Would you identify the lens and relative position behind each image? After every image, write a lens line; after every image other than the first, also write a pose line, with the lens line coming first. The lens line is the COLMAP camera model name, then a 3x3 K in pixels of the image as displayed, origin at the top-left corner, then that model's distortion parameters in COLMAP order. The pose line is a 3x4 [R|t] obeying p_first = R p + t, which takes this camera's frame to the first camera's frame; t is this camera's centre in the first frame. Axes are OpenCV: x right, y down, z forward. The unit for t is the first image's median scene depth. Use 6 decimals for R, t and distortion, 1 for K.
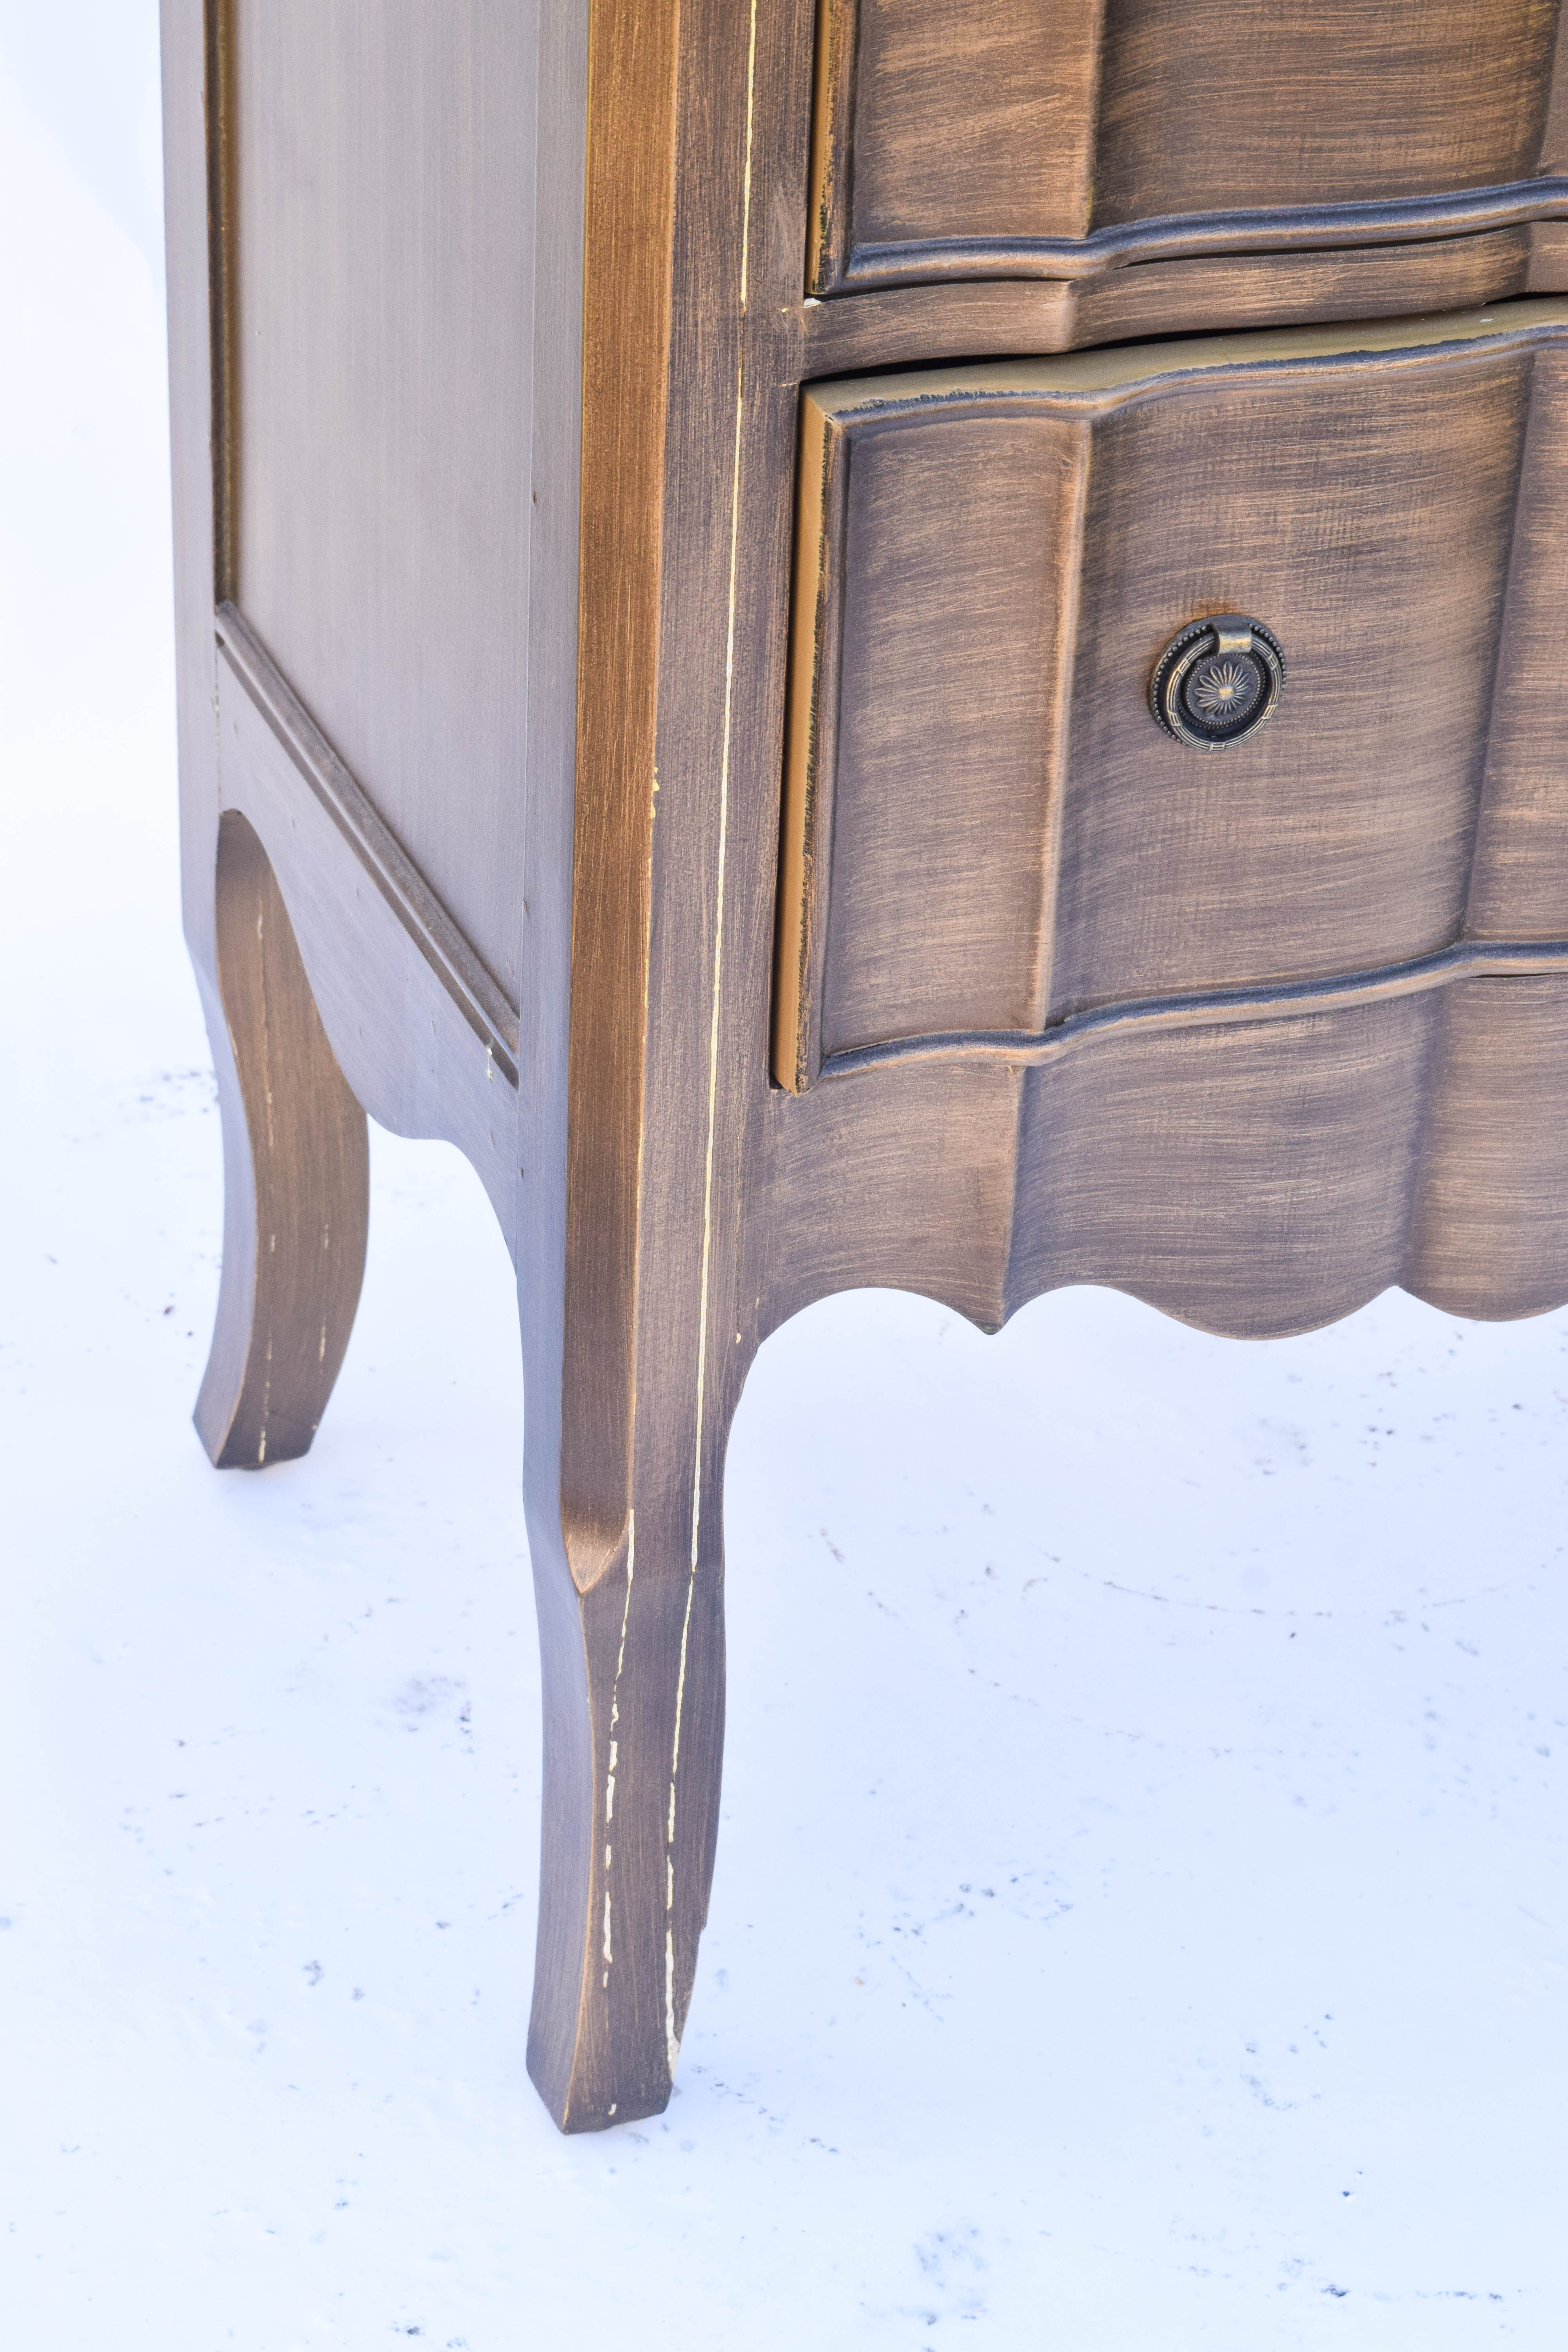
lens RADIAL K [[5122.2, 0, 784.0], [0, 5122.2, 1176.0], [0, 0, 1]] dist [-0.006513, -0.087920]
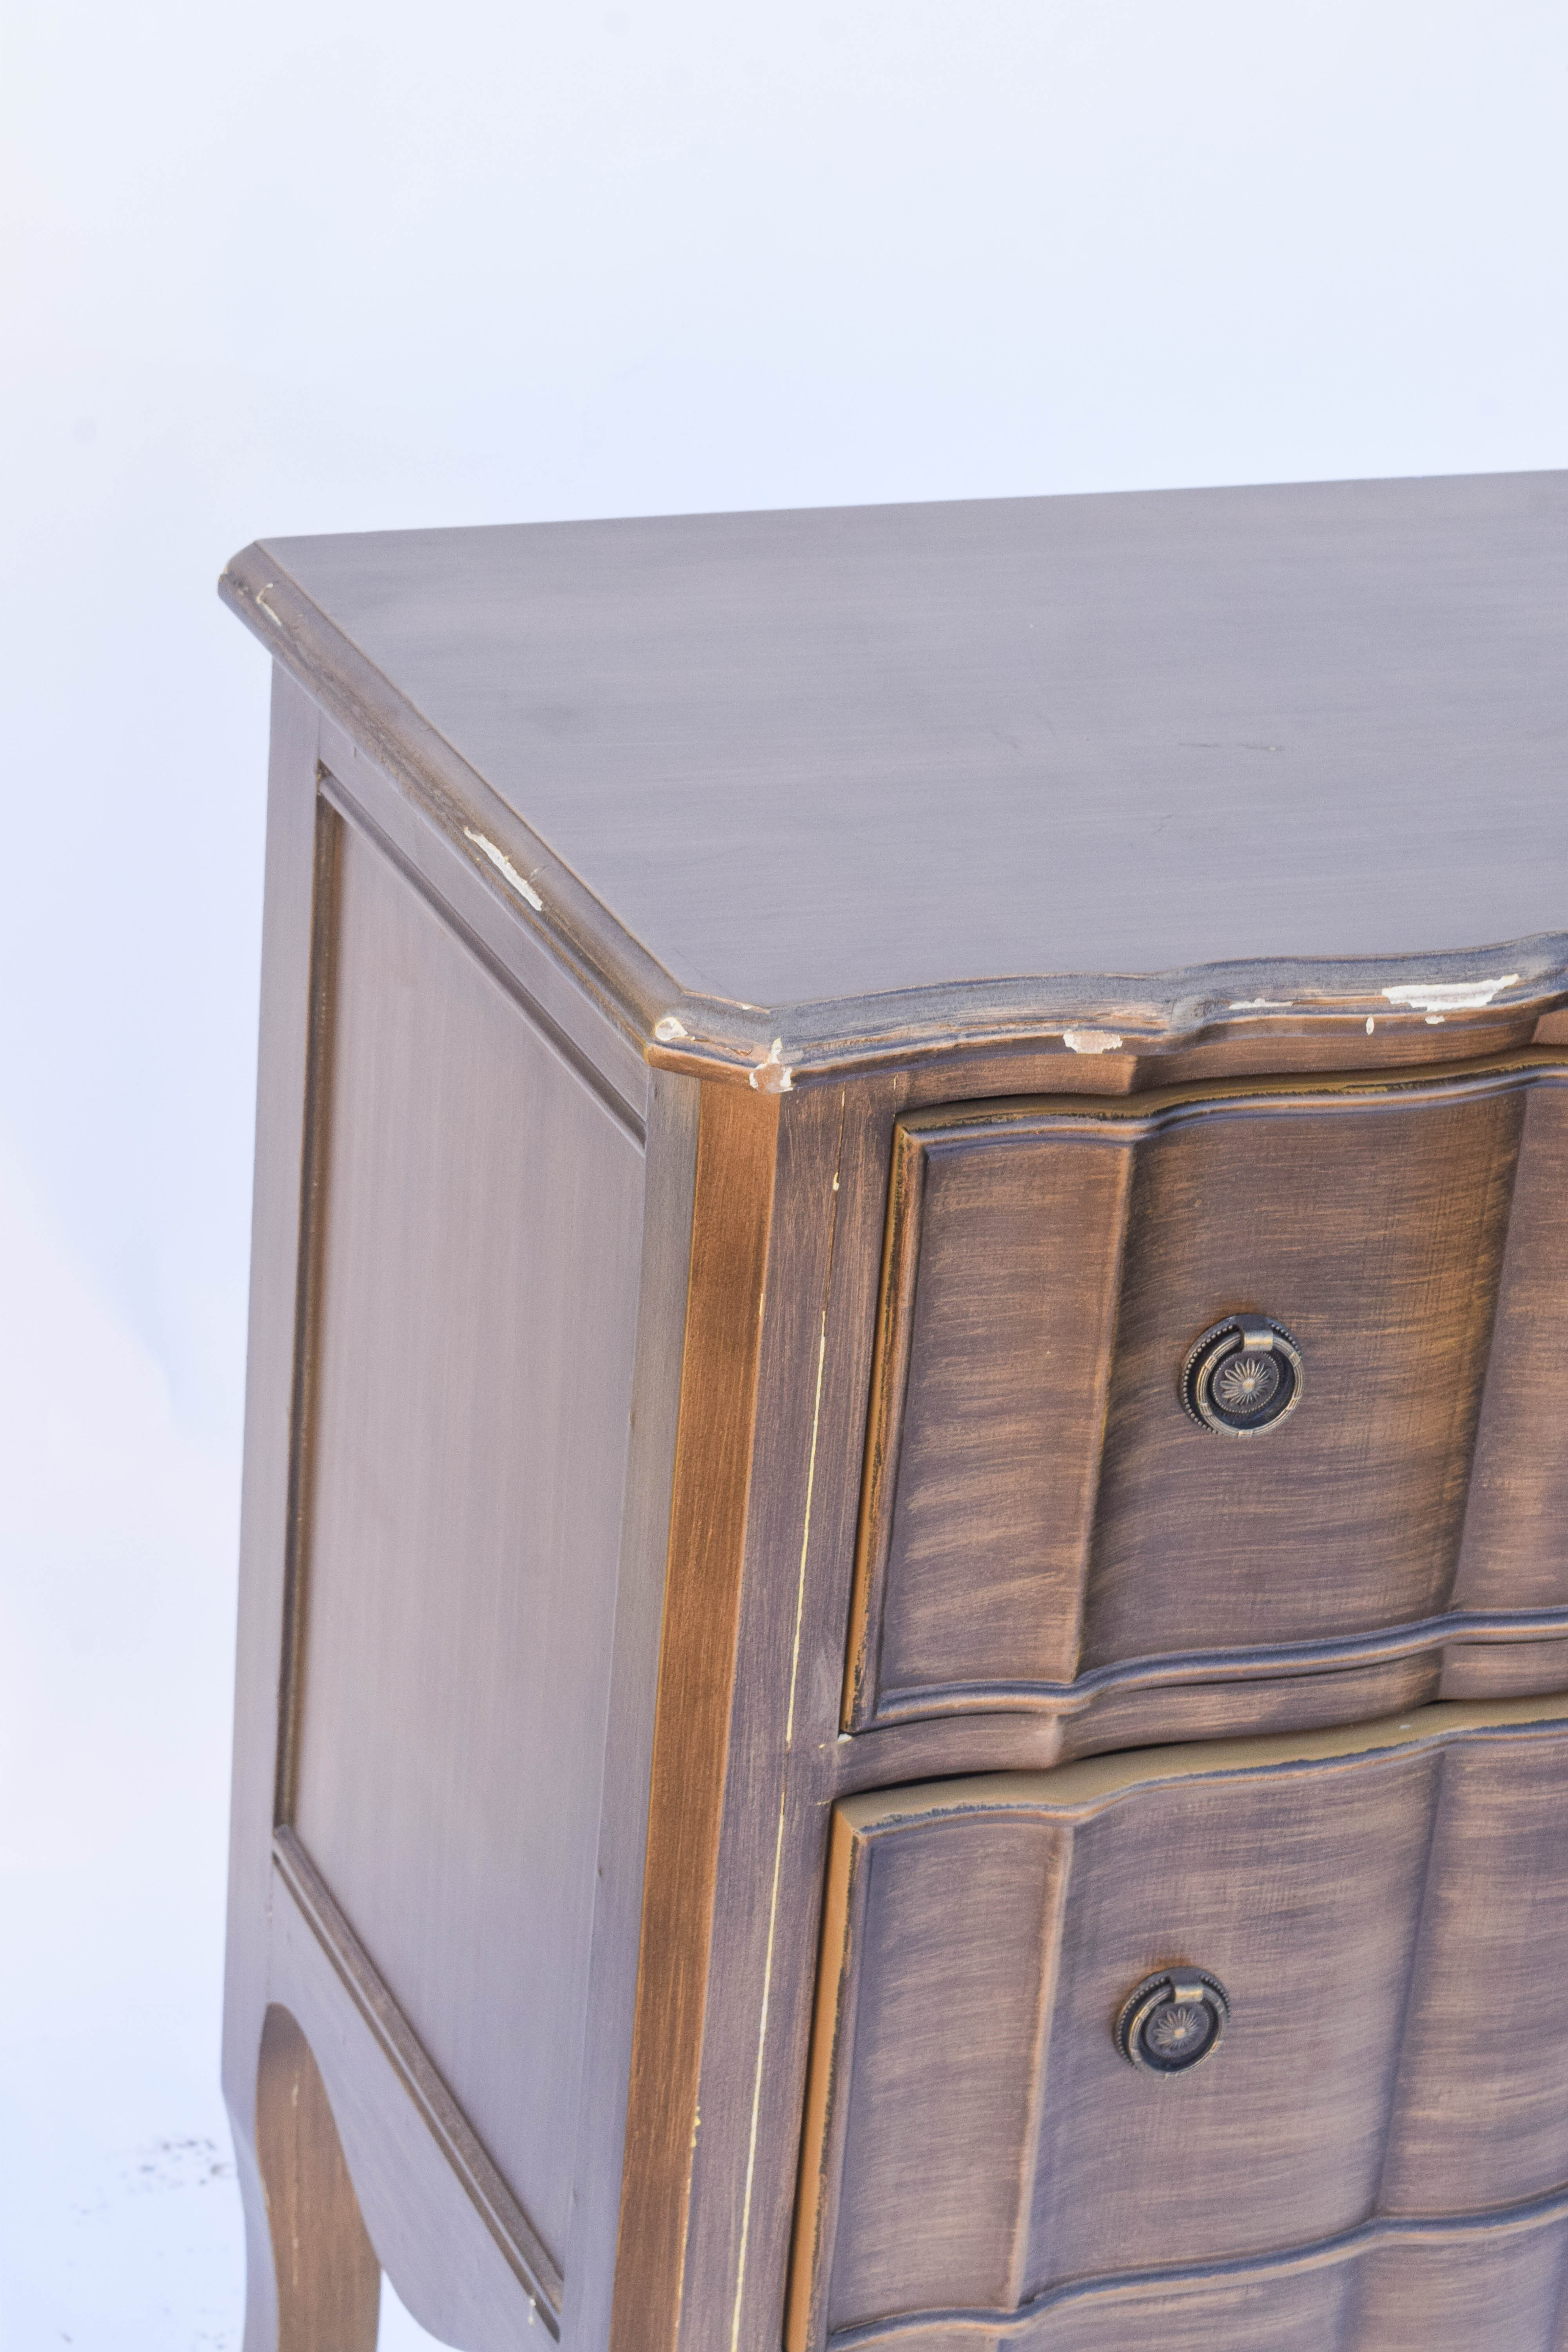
lens RADIAL K [[5486.1, 0, 784.0], [0, 5486.1, 1176.0], [0, 0, 1]] dist [-0.047292, 0.198776]
pose [[0.999186, 0.025260, 0.031462, -0.050861], [-0.021621, 0.993577, -0.111071, -0.154525], [-0.034065, 0.110301, 0.993314, -0.276173]]
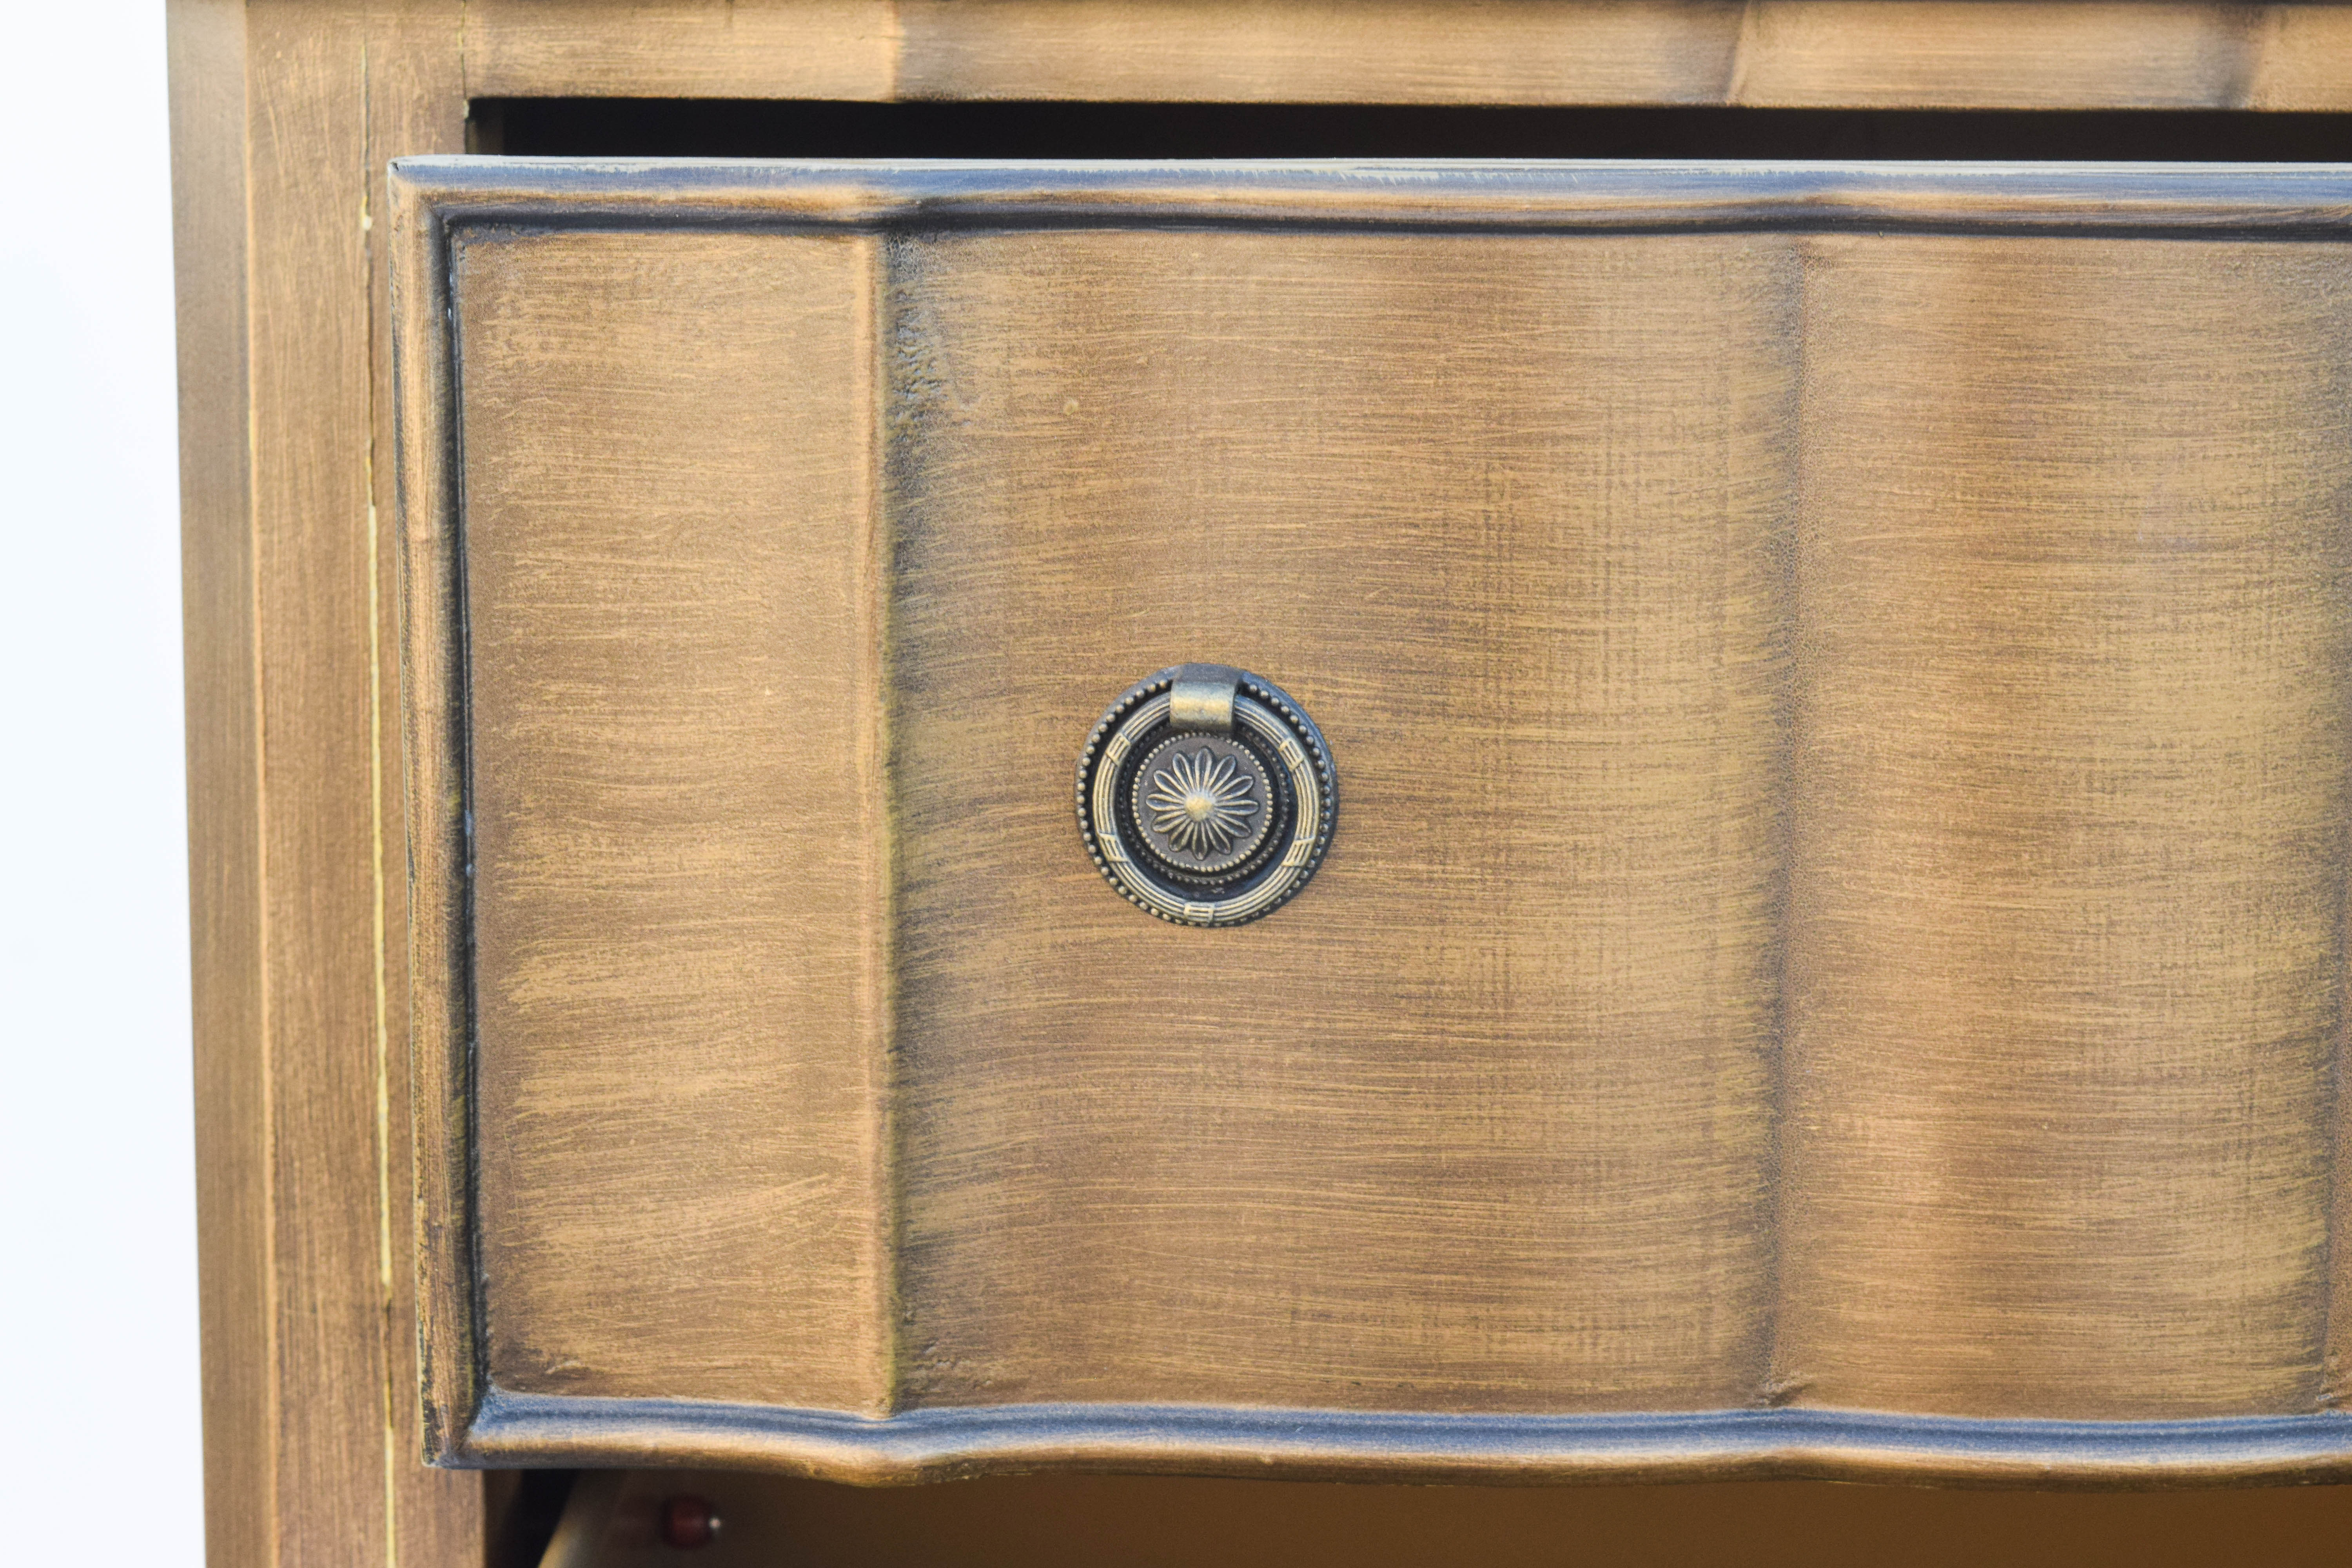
lens RADIAL K [[5426.7, 0, 1176.2], [0, 5426.7, 747.1], [0, 0, 1]] dist [-0.066675, 0.287403]
pose [[0.925492, 0.026632, -0.377831, 0.322912], [-0.166102, 0.925028, -0.341662, -0.044205], [0.340405, 0.378964, 0.860529, 0.428982]]
